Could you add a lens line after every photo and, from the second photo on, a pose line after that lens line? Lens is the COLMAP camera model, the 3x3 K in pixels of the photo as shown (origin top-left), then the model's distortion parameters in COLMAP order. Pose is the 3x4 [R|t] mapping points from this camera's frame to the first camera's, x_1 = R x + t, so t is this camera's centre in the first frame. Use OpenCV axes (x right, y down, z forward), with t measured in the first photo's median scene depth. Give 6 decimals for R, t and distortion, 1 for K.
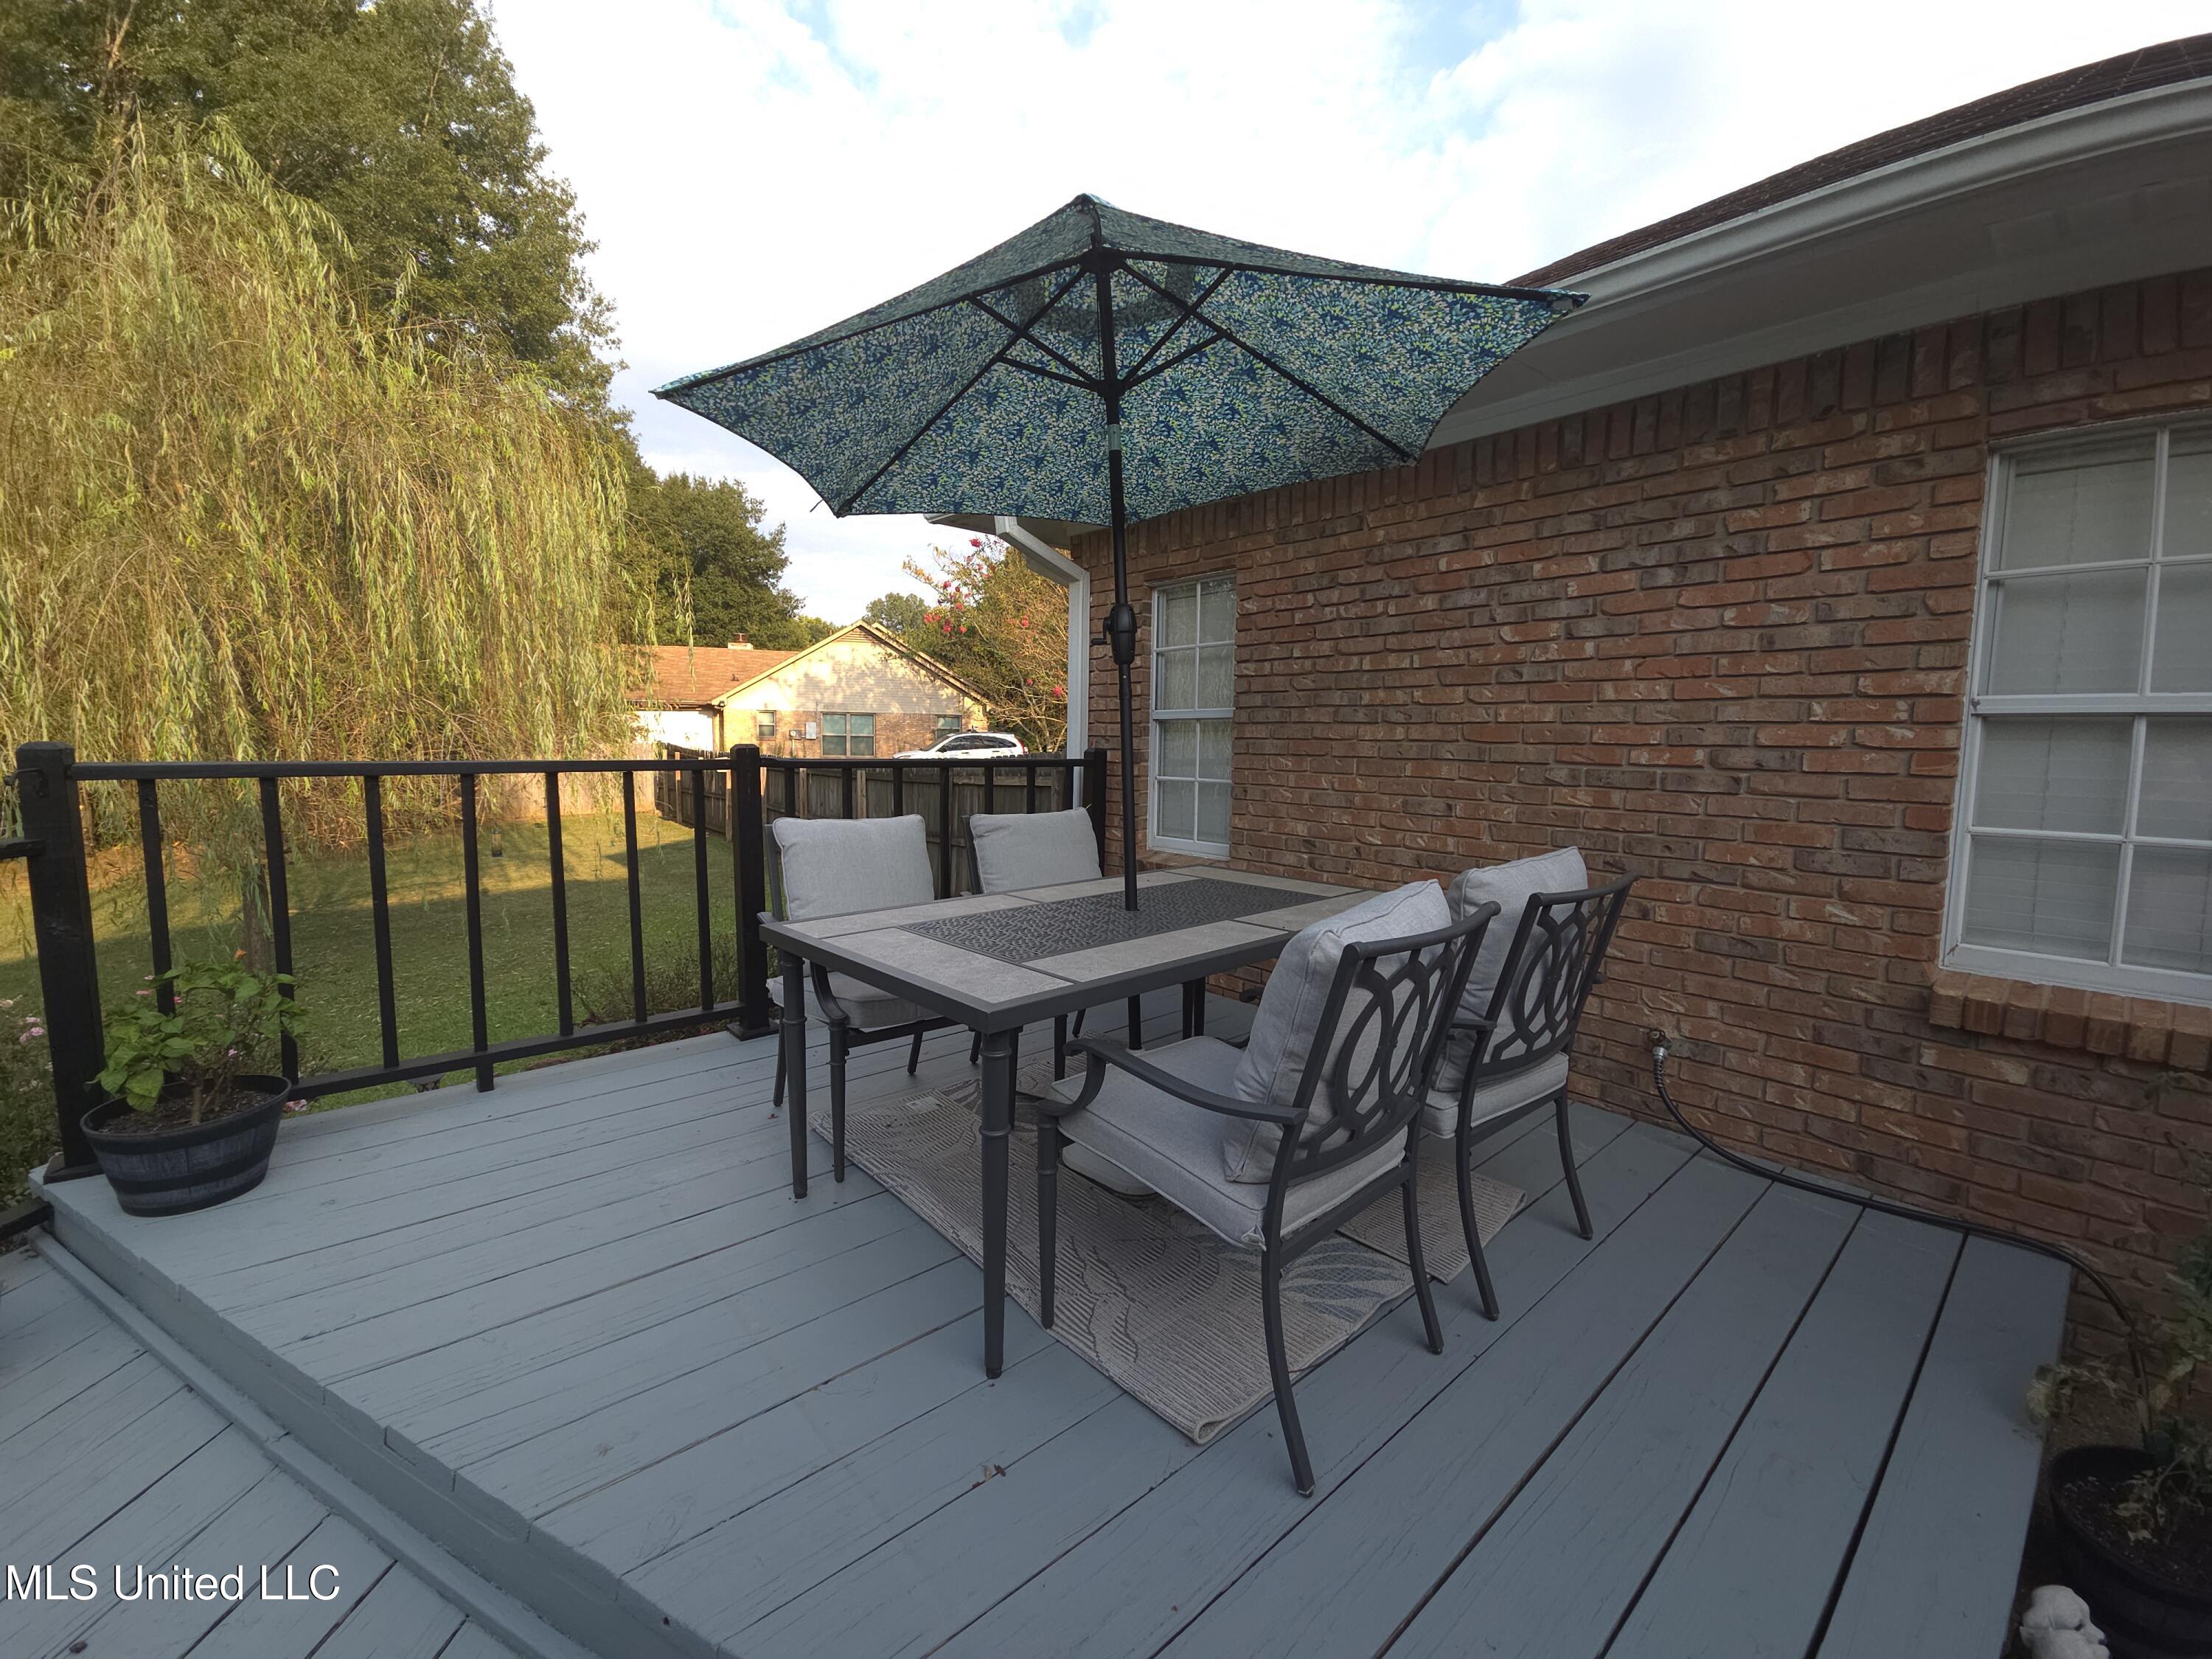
lens RADIAL K [[905.1, 0, 1103.8], [0, 905.1, 828.9], [0, 0, 1]] dist [0.000376, -0.000627]
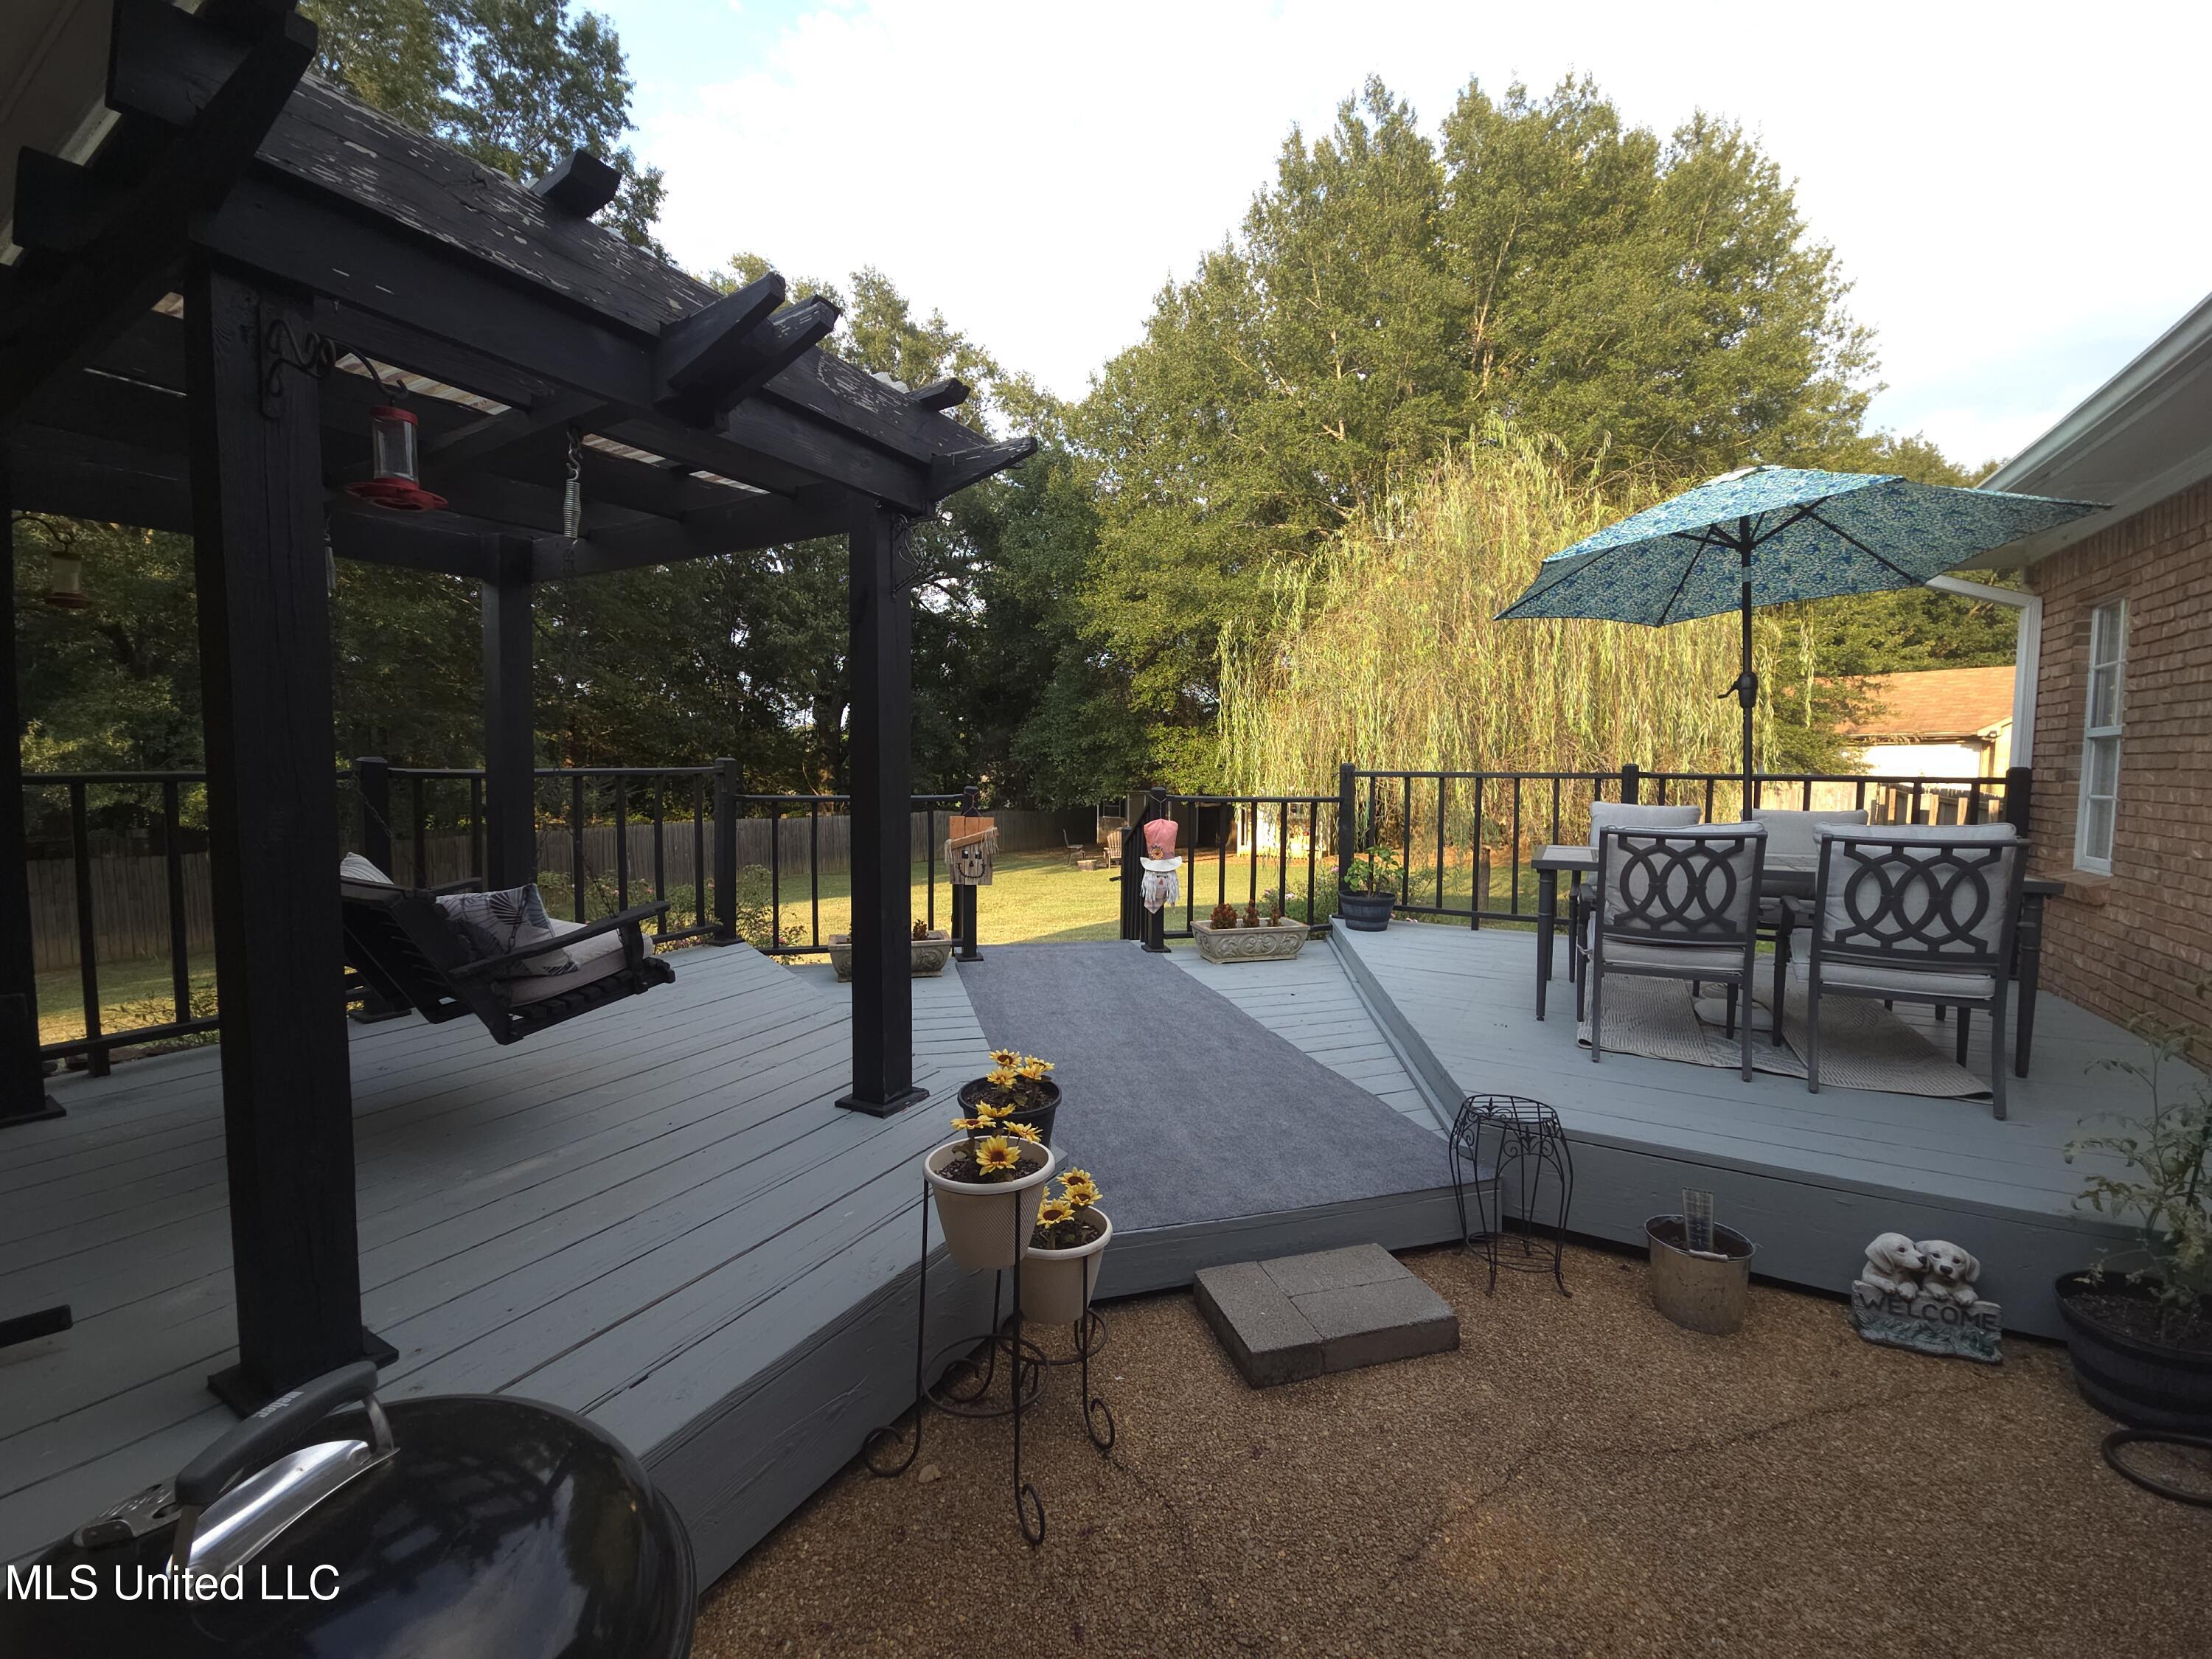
lens RADIAL K [[905.1, 0, 1105.6], [0, 905.1, 823.3], [0, 0, 1]] dist [0.000376, -0.000627]
pose [[0.341809, 0.050878, -0.938391, 0.607607], [-0.097450, 0.995069, 0.018455, 0.057198], [0.934703, 0.085138, 0.345082, -0.329577]]
